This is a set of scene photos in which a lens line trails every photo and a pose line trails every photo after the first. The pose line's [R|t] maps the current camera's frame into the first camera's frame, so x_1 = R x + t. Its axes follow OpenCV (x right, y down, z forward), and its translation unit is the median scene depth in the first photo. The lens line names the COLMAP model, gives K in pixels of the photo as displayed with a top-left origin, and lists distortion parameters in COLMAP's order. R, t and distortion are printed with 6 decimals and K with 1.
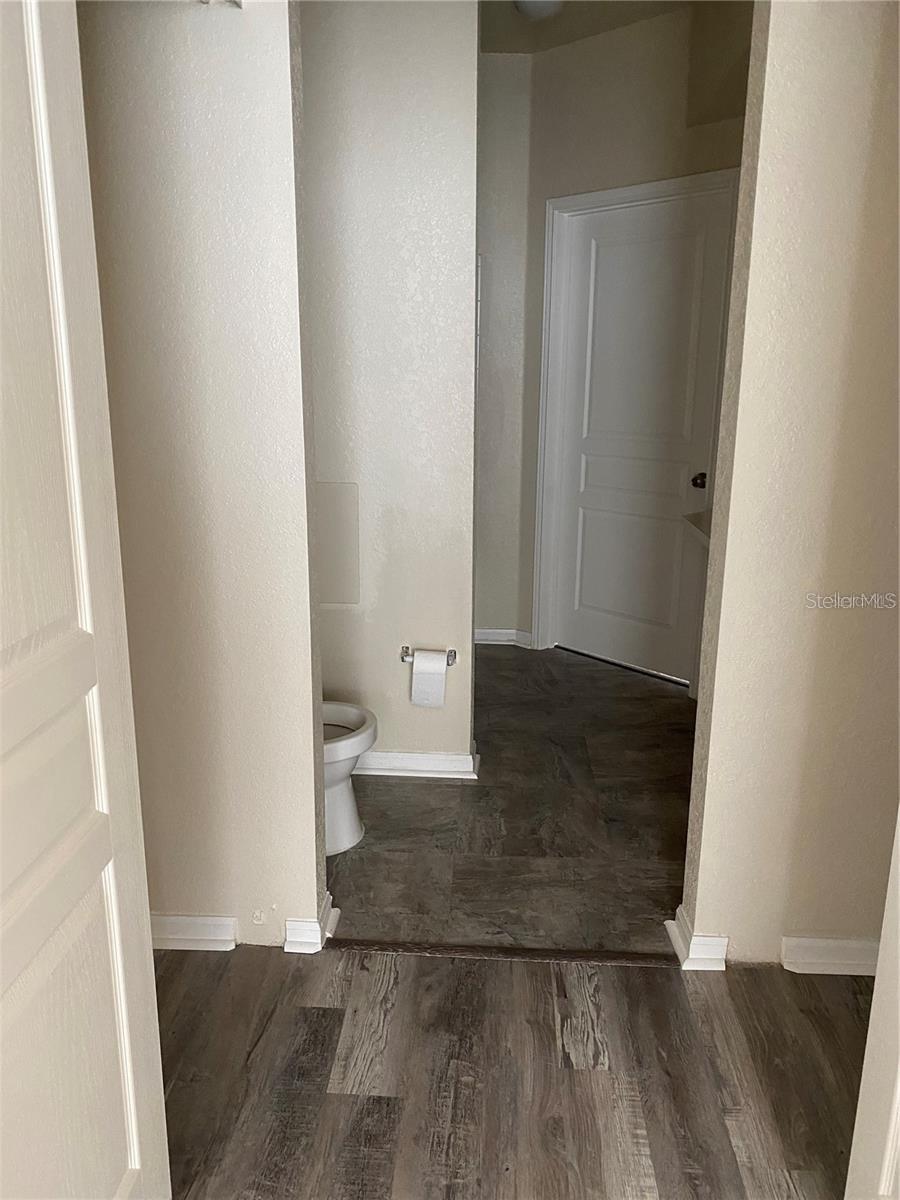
lens RADIAL K [[902.5, 0, 453.5], [0, 902.5, 598.0], [0, 0, 1]] dist [0.010077, 0.004779]
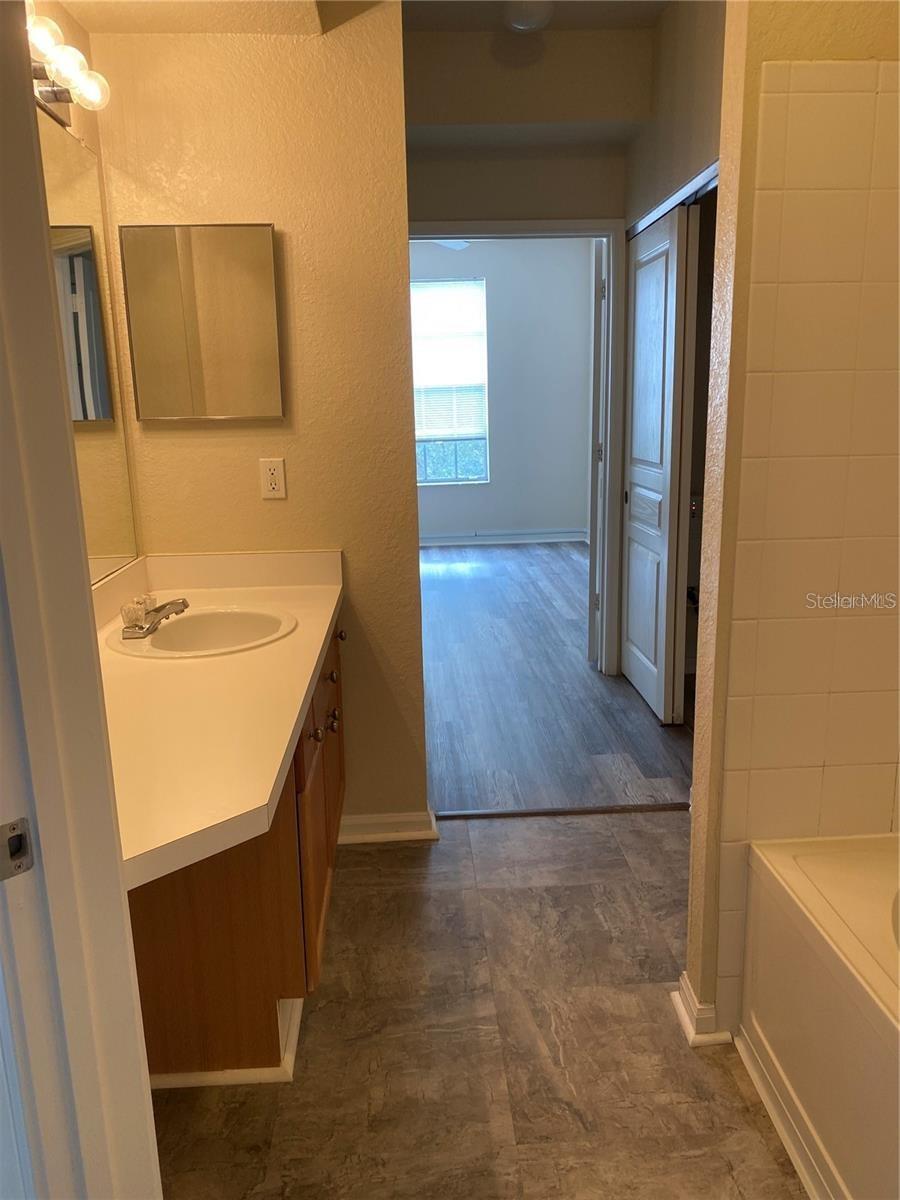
lens RADIAL K [[902.5, 0, 453.5], [0, 902.5, 598.0], [0, 0, 1]] dist [0.010077, 0.004779]
pose [[-0.994196, 0.035372, -0.101605, 0.283877], [-0.013738, 0.894935, 0.445986, -0.418654], [0.106705, 0.444793, -0.889254, 1.689535]]
